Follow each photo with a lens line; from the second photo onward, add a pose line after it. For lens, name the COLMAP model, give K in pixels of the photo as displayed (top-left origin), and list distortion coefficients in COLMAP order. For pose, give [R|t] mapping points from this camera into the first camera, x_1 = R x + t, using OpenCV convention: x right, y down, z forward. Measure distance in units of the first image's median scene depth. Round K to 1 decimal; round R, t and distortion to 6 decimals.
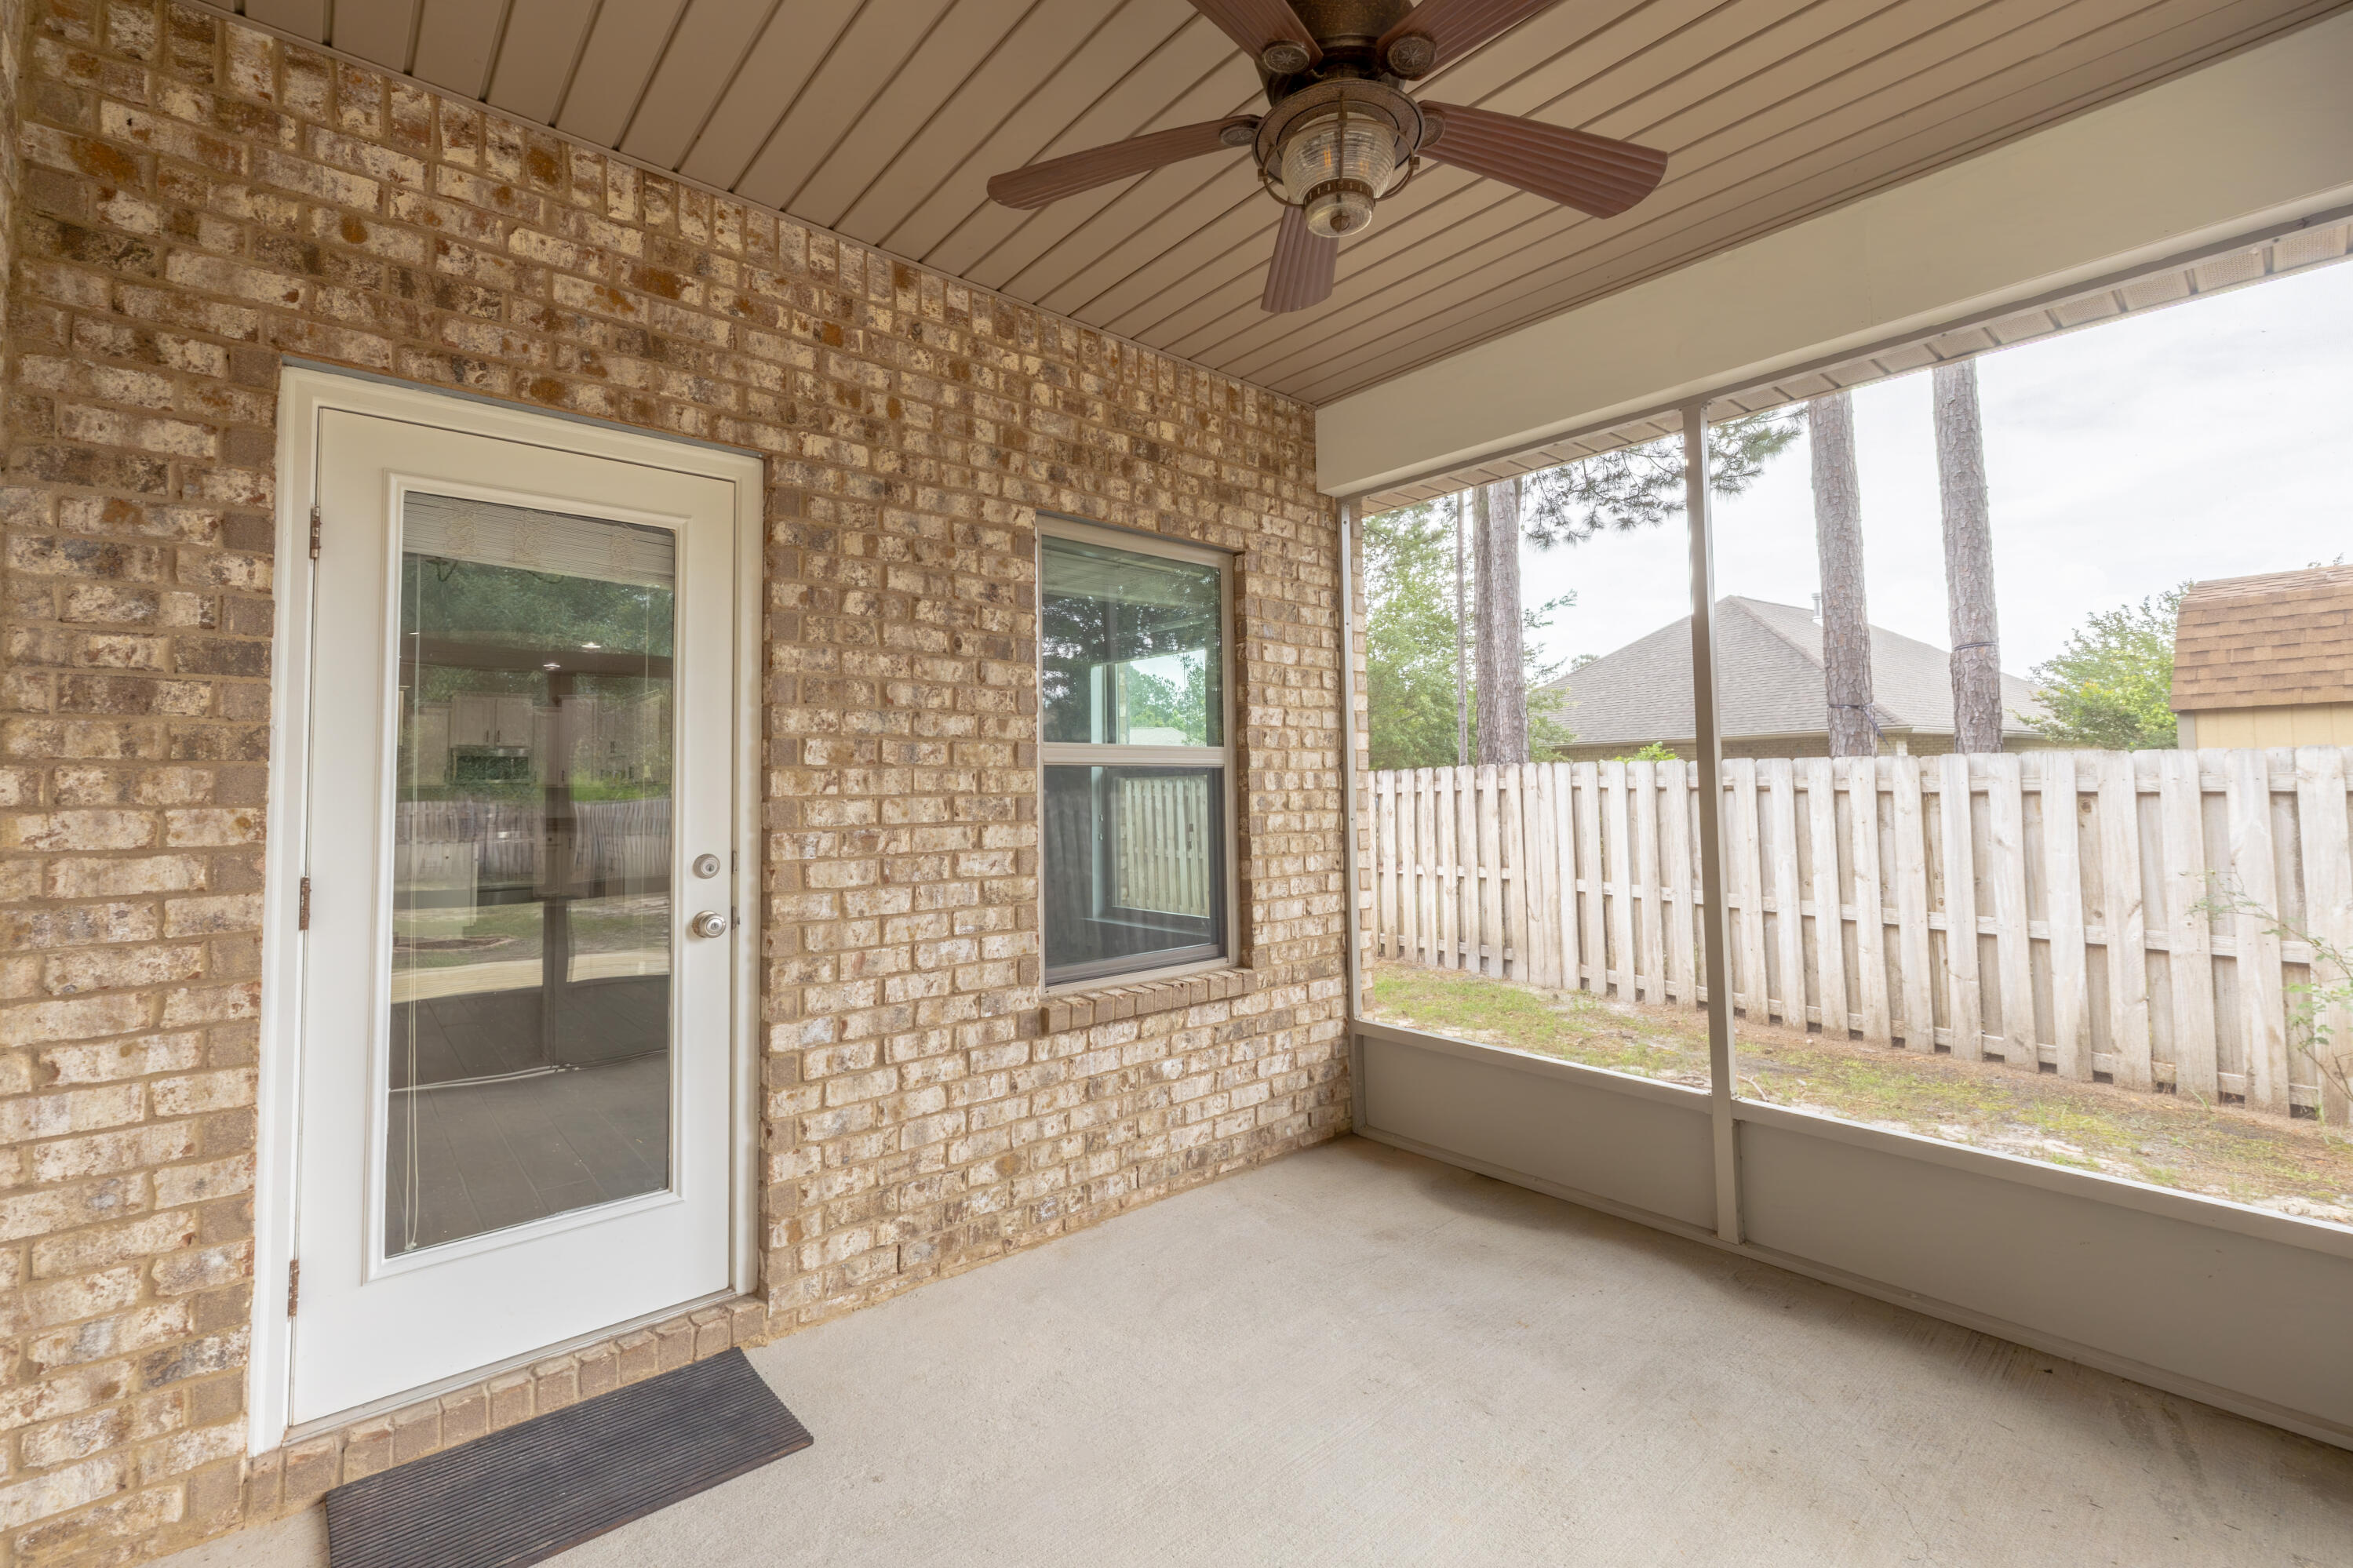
lens RADIAL K [[1011.6, 0, 1172.3], [0, 1011.6, 735.7], [0, 0, 1]] dist [0.001824, 0.000534]
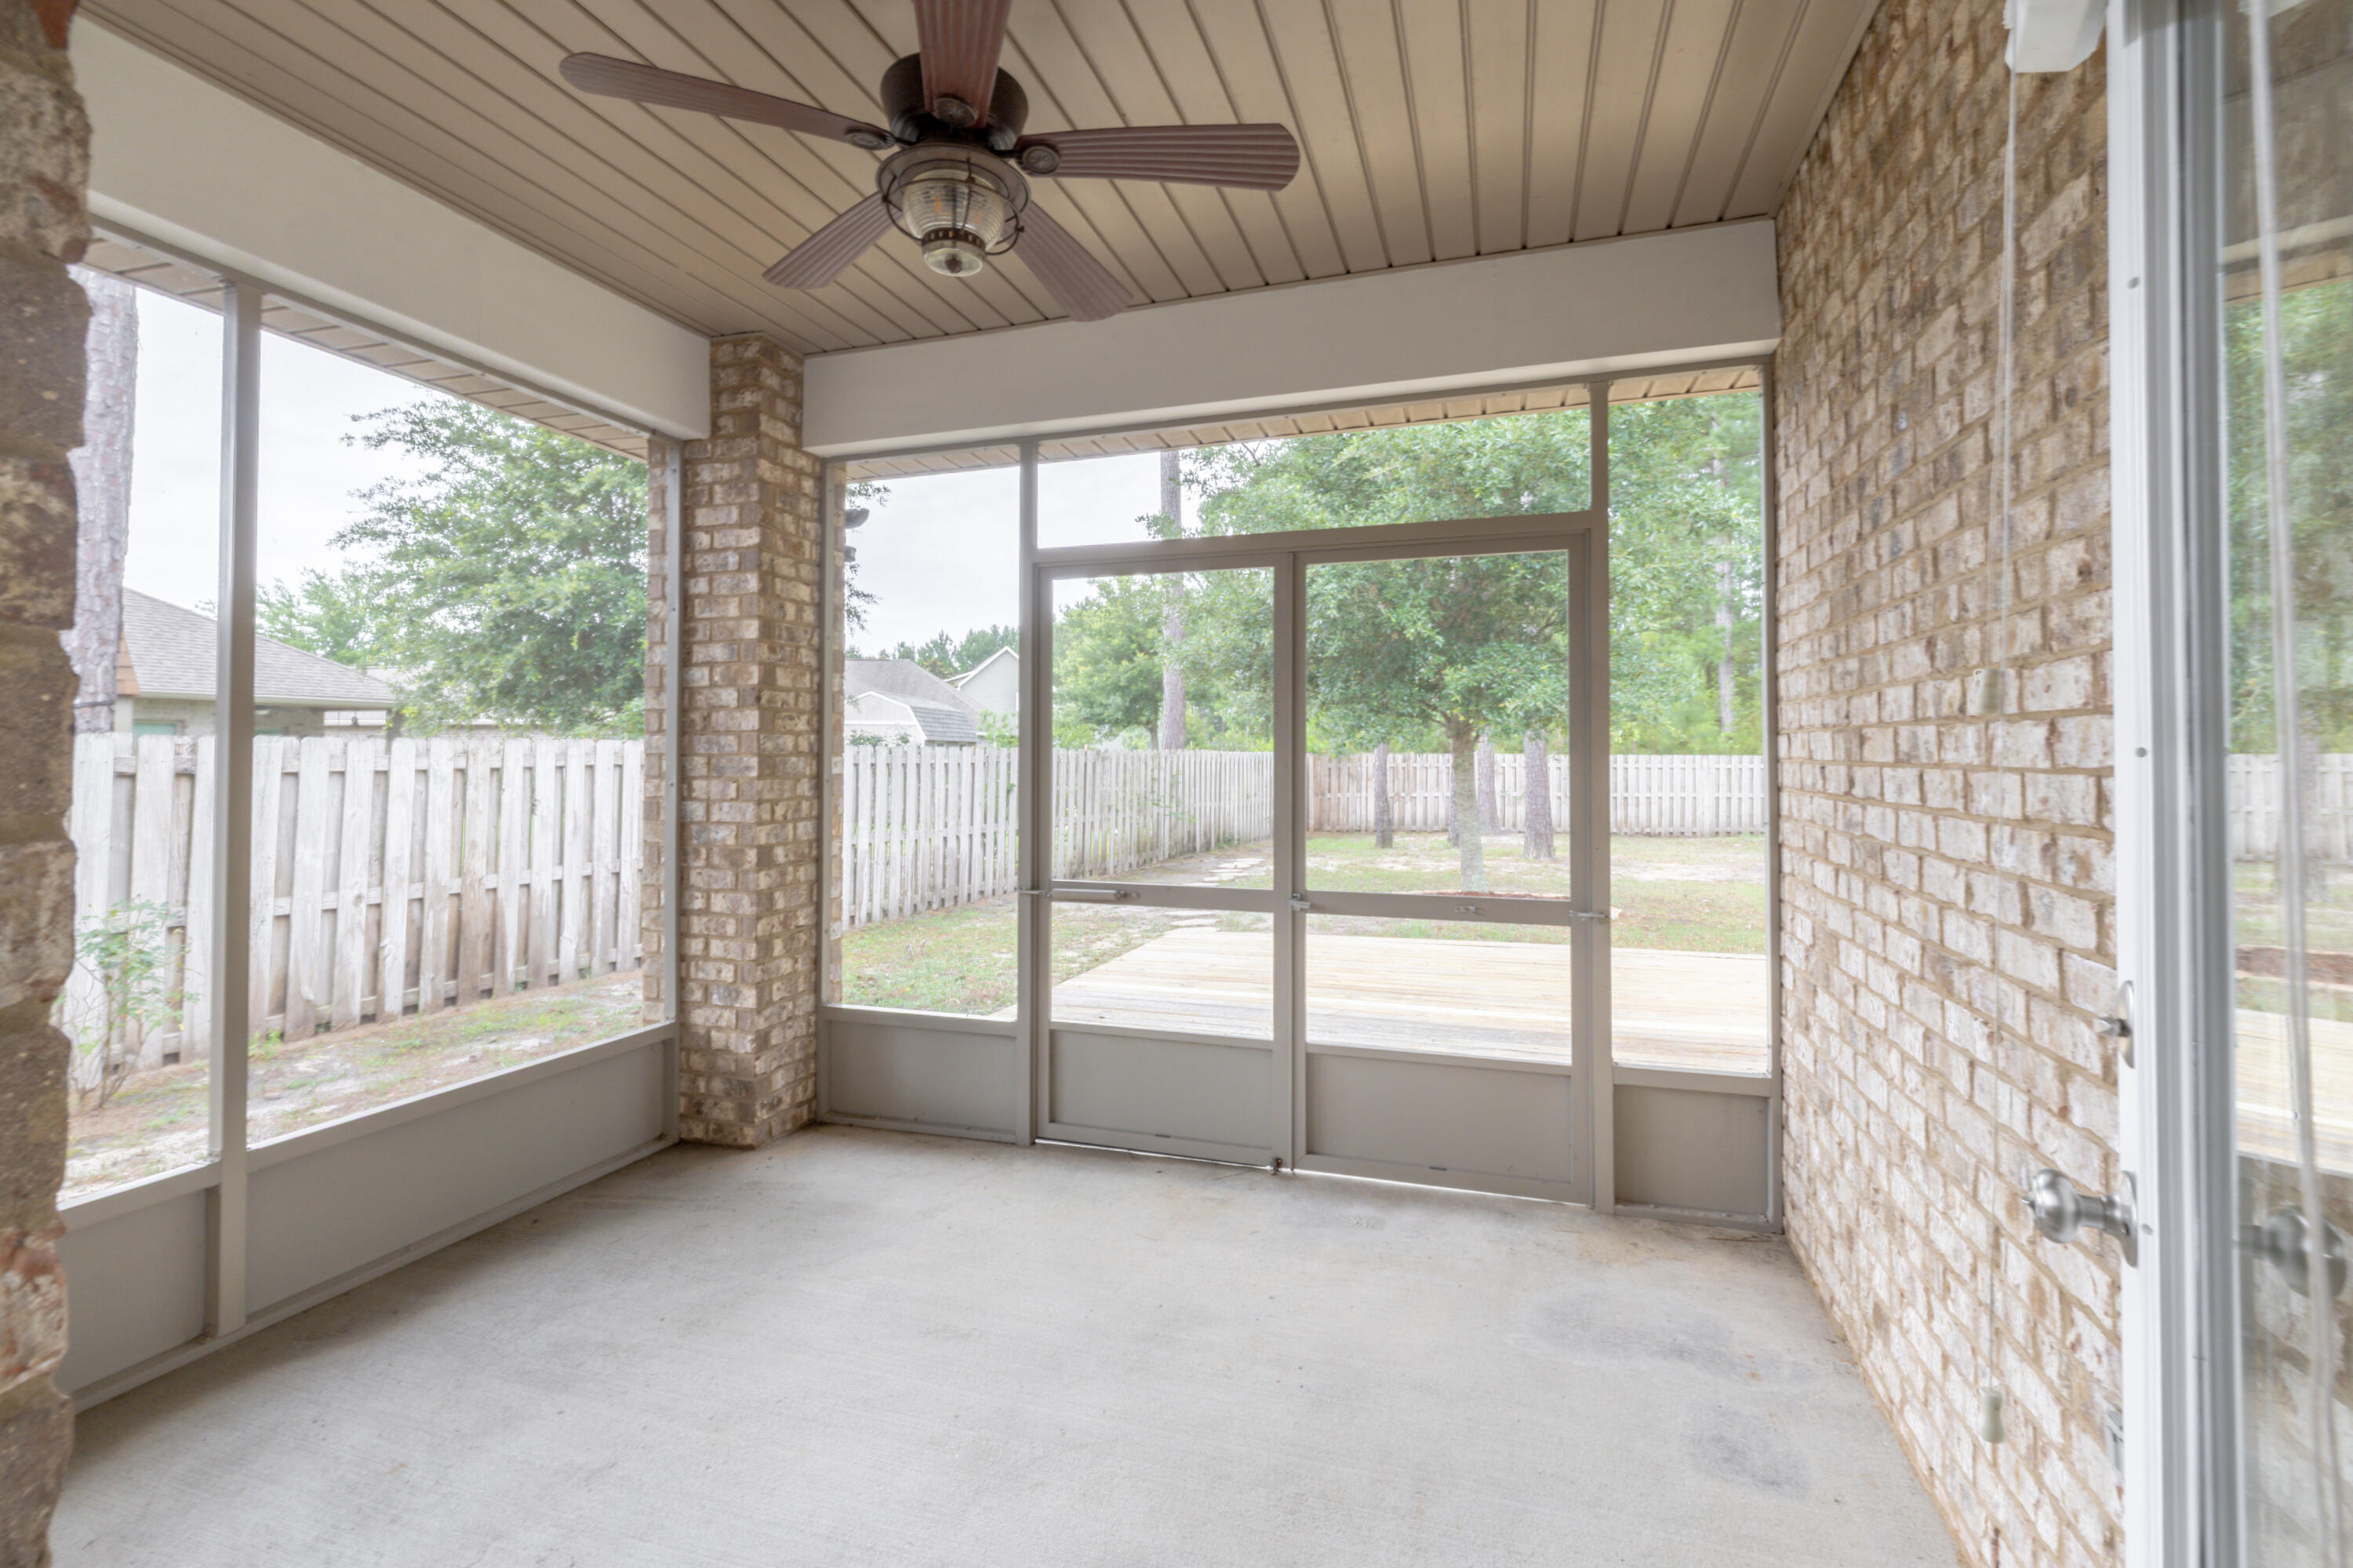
lens RADIAL K [[1011.8, 0, 1172.3], [0, 1011.8, 735.7], [0, 0, 1]] dist [0.001824, 0.000534]
pose [[-0.488902, 0.027631, 0.871901, -0.692574], [-0.037989, 0.997876, -0.052925, 0.051463], [-0.871511, -0.058998, -0.486814, 0.991992]]
